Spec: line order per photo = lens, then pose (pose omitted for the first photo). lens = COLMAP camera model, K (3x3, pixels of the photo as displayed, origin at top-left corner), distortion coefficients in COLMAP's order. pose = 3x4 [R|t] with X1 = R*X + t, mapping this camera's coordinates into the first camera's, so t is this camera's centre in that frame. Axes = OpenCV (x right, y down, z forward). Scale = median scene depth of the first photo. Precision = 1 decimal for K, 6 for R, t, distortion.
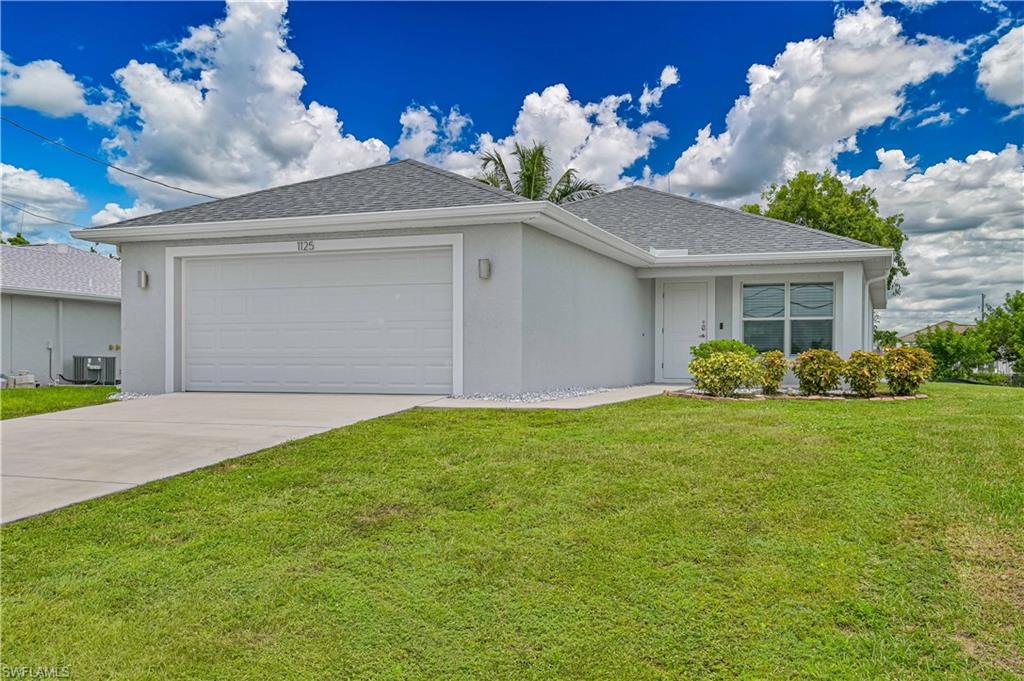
lens RADIAL K [[873.7, 0, 514.6], [0, 873.7, 371.3], [0, 0, 1]] dist [0.000496, -0.011610]
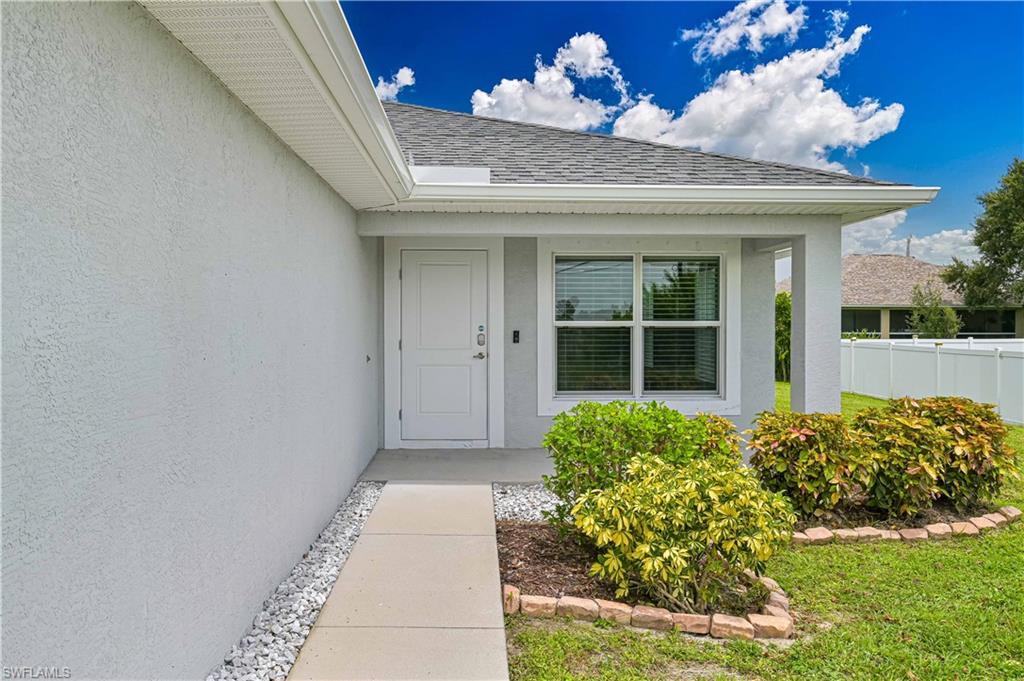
lens RADIAL K [[806.2, 0, 512.0], [0, 806.2, 340.5], [0, 0, 1]] dist [-0.001967, -0.000335]
pose [[0.917050, -0.009787, 0.398652, 0.057532], [0.007097, 0.999941, 0.008223, -0.066793], [-0.398709, -0.004711, 0.917065, 0.709570]]
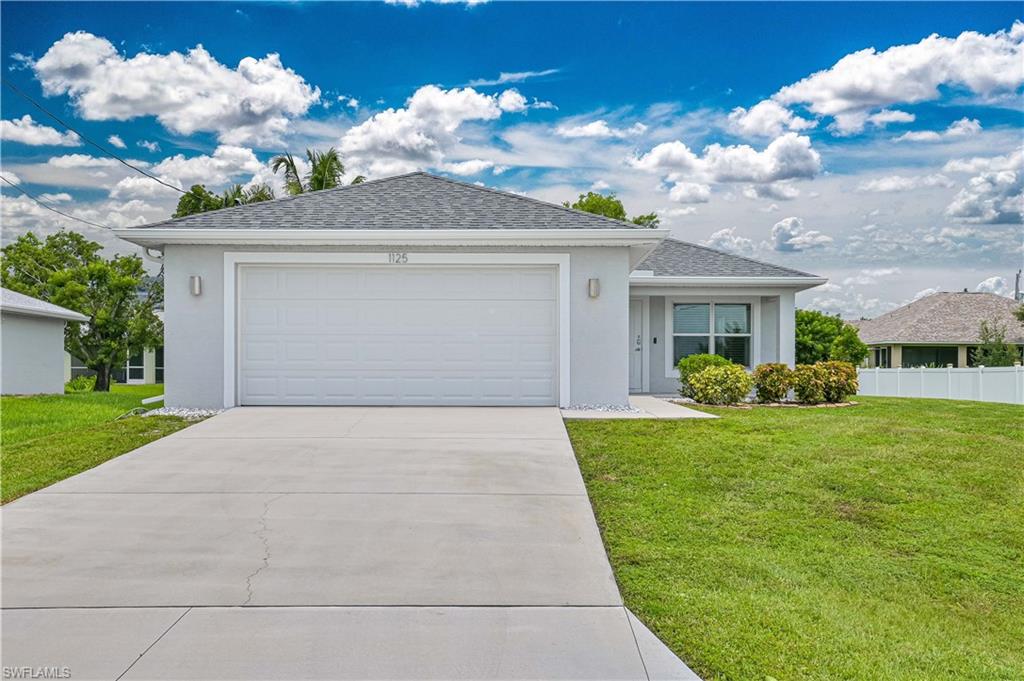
lens RADIAL K [[873.7, 0, 514.6], [0, 873.7, 371.3], [0, 0, 1]] dist [0.000496, -0.011610]
pose [[0.948107, 0.001433, 0.317947, -0.352119], [0.001159, 0.999968, -0.007965, -0.005592], [-0.317948, 0.007920, 0.948075, 0.014655]]
